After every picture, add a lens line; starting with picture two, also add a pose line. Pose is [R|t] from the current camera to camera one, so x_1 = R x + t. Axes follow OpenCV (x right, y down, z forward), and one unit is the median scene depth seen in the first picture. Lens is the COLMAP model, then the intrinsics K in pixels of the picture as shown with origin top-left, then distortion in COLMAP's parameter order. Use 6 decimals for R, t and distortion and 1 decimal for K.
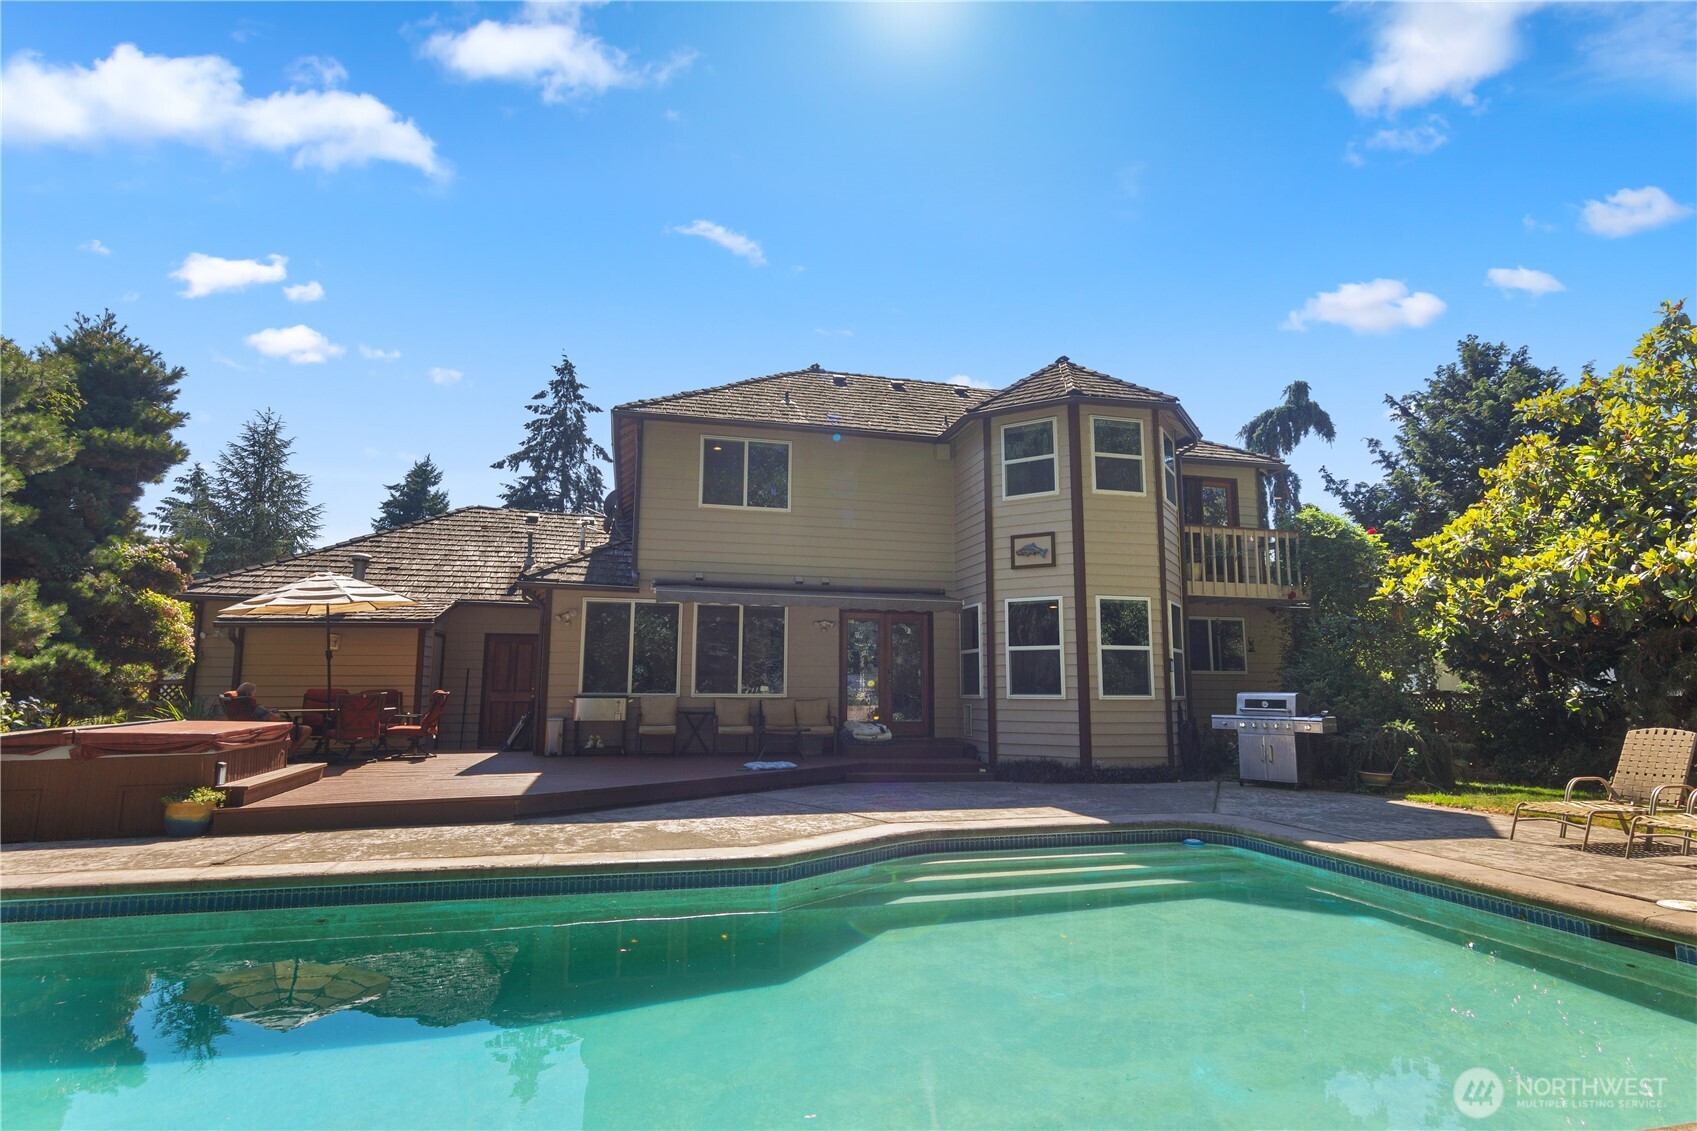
lens RADIAL K [[879.0, 0, 843.9], [0, 879.0, 551.0], [0, 0, 1]] dist [-0.001685, 0.001406]
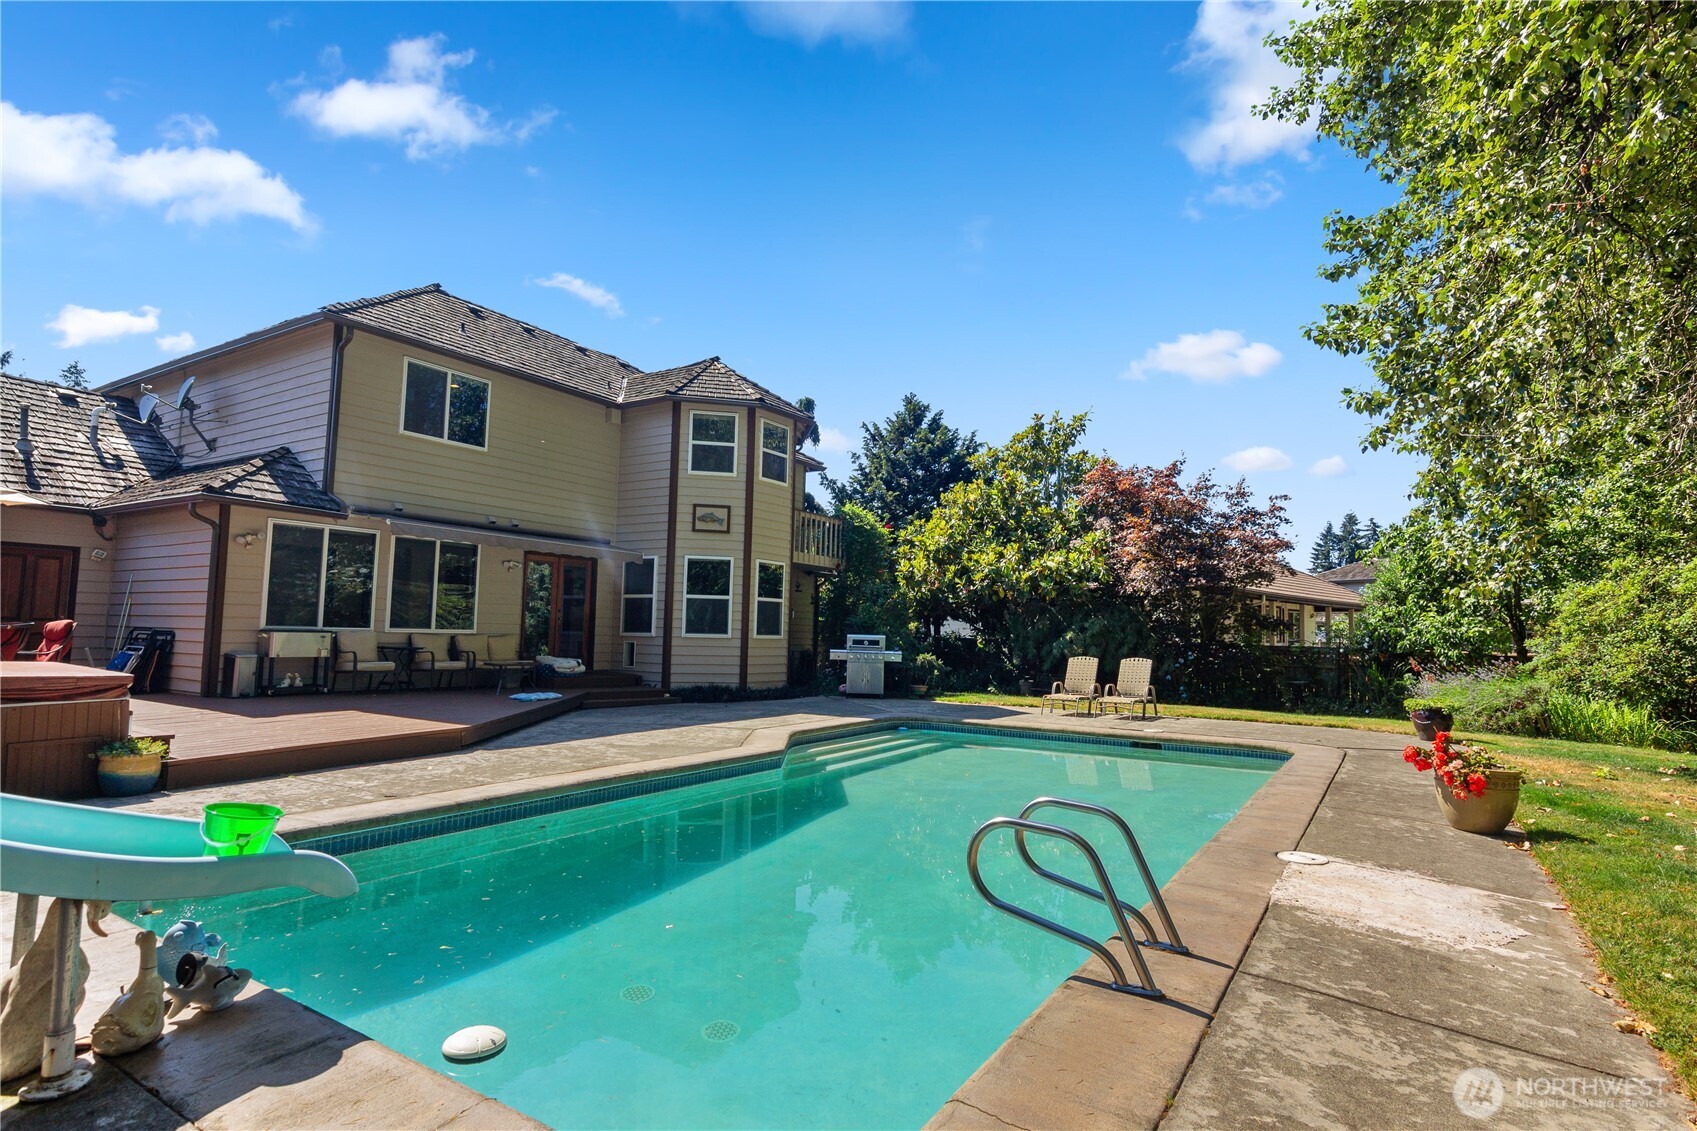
lens RADIAL K [[894.9, 0, 854.1], [0, 894.9, 548.5], [0, 0, 1]] dist [0.000873, 0.000238]
pose [[0.713615, 0.077042, 0.696289, -0.508332], [-0.128037, 0.991536, 0.021513, -0.011132], [-0.688738, -0.104502, 0.717439, -0.044794]]
